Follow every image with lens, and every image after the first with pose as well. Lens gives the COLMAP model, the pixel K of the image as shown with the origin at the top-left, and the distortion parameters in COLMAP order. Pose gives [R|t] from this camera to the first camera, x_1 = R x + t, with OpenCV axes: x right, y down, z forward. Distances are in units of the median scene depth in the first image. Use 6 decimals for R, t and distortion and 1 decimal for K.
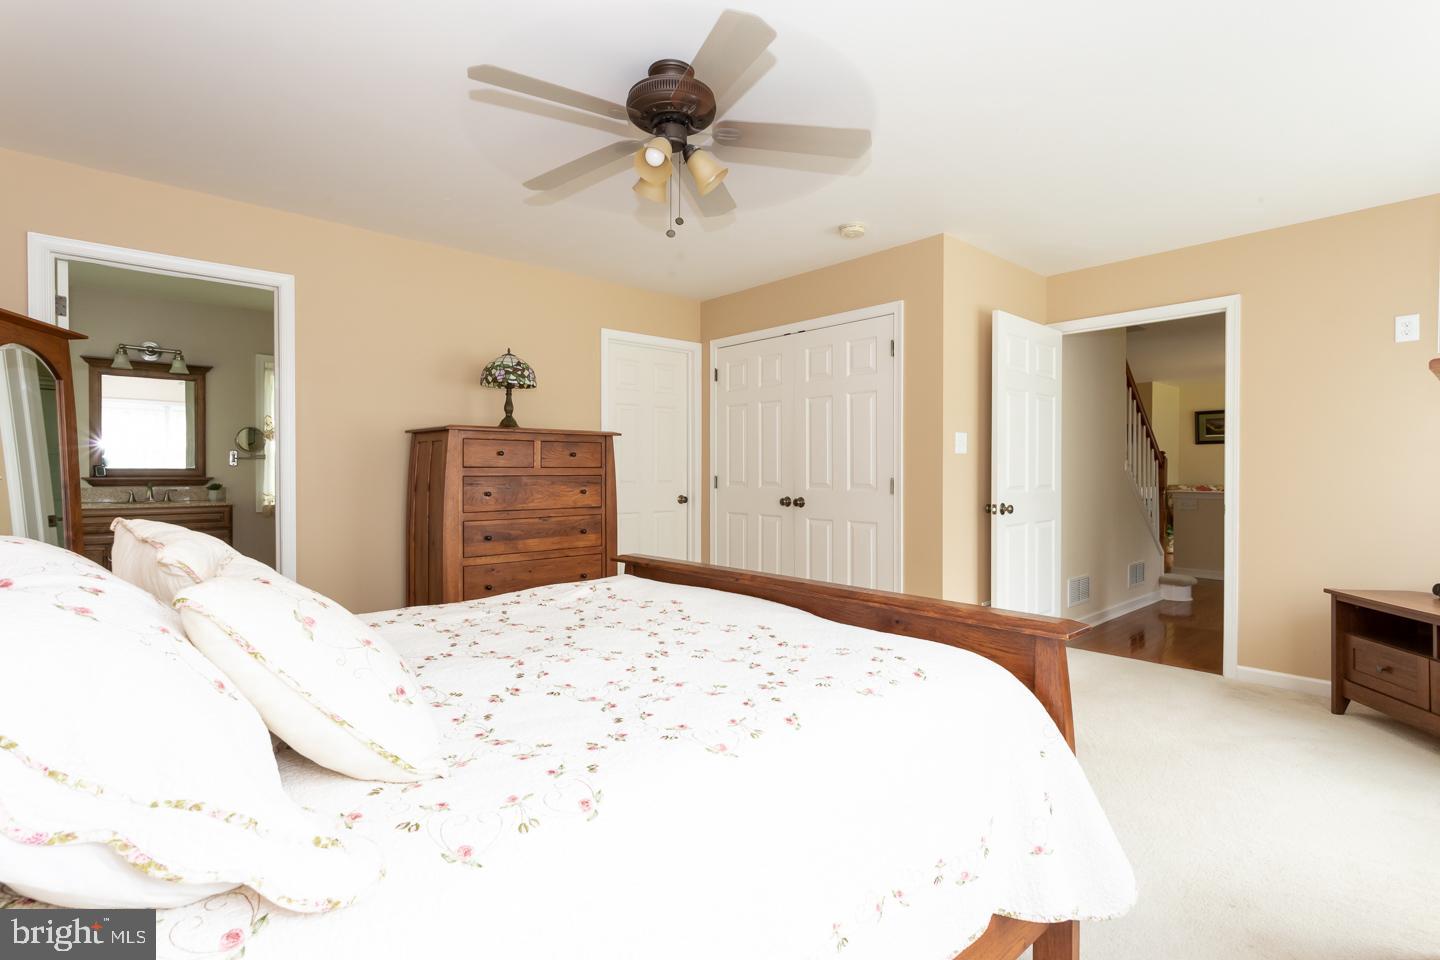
lens RADIAL K [[681.4, 0, 709.3], [0, 681.4, 484.1], [0, 0, 1]] dist [0.000614, 0.000393]
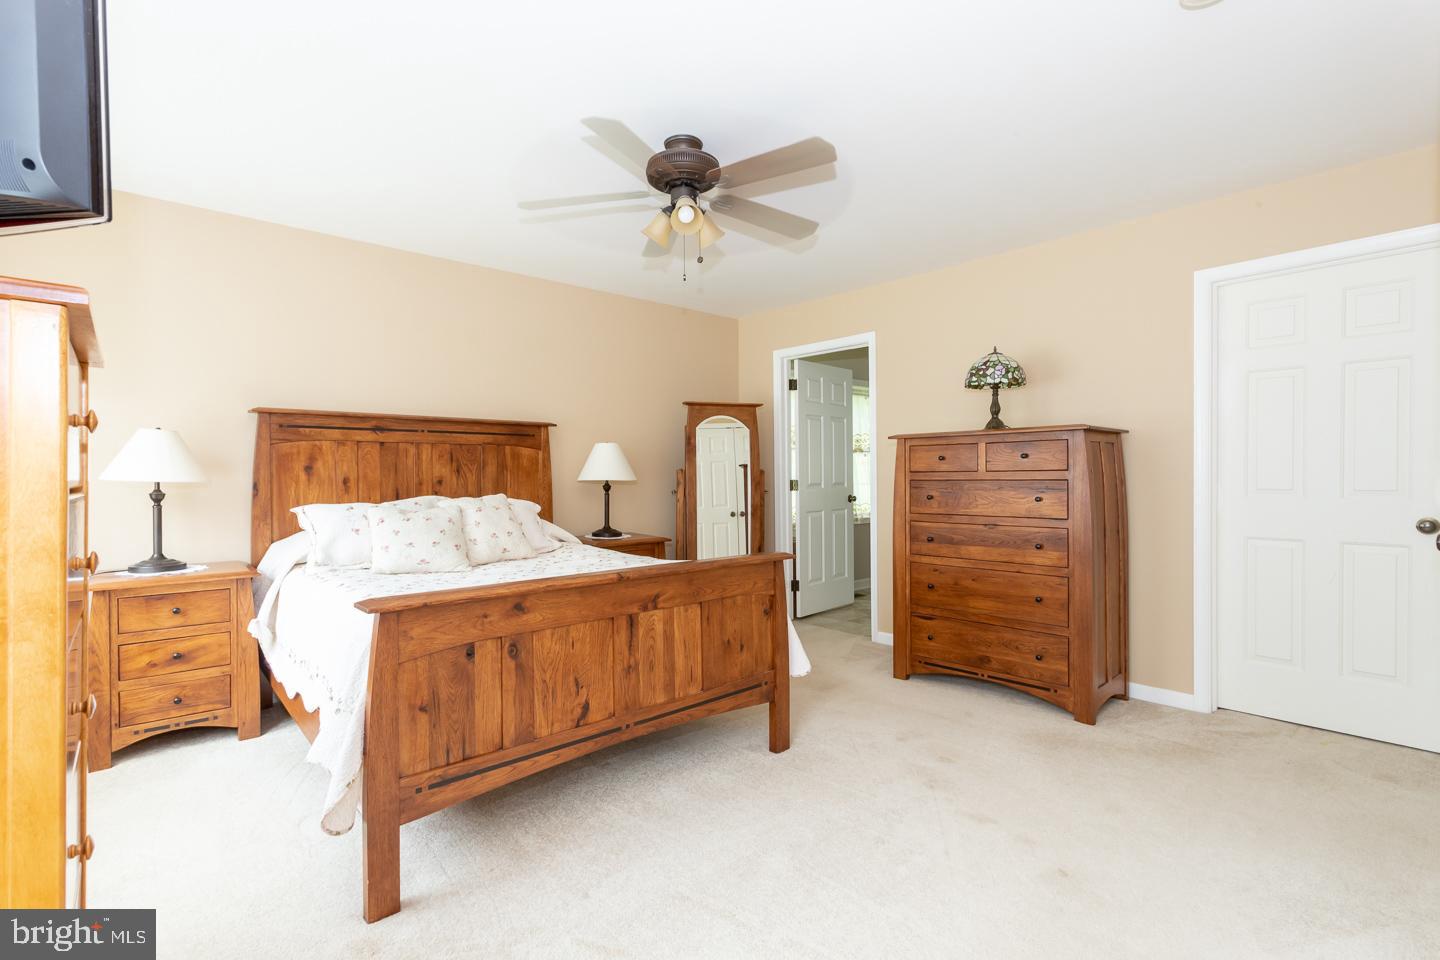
lens RADIAL K [[681.4, 0, 709.3], [0, 681.4, 484.1], [0, 0, 1]] dist [0.000614, 0.000393]
pose [[0.019922, 0.009661, -0.999755, 0.672730], [-0.015144, 0.999842, 0.009360, -0.009577], [0.999687, 0.014954, 0.020065, 0.597890]]
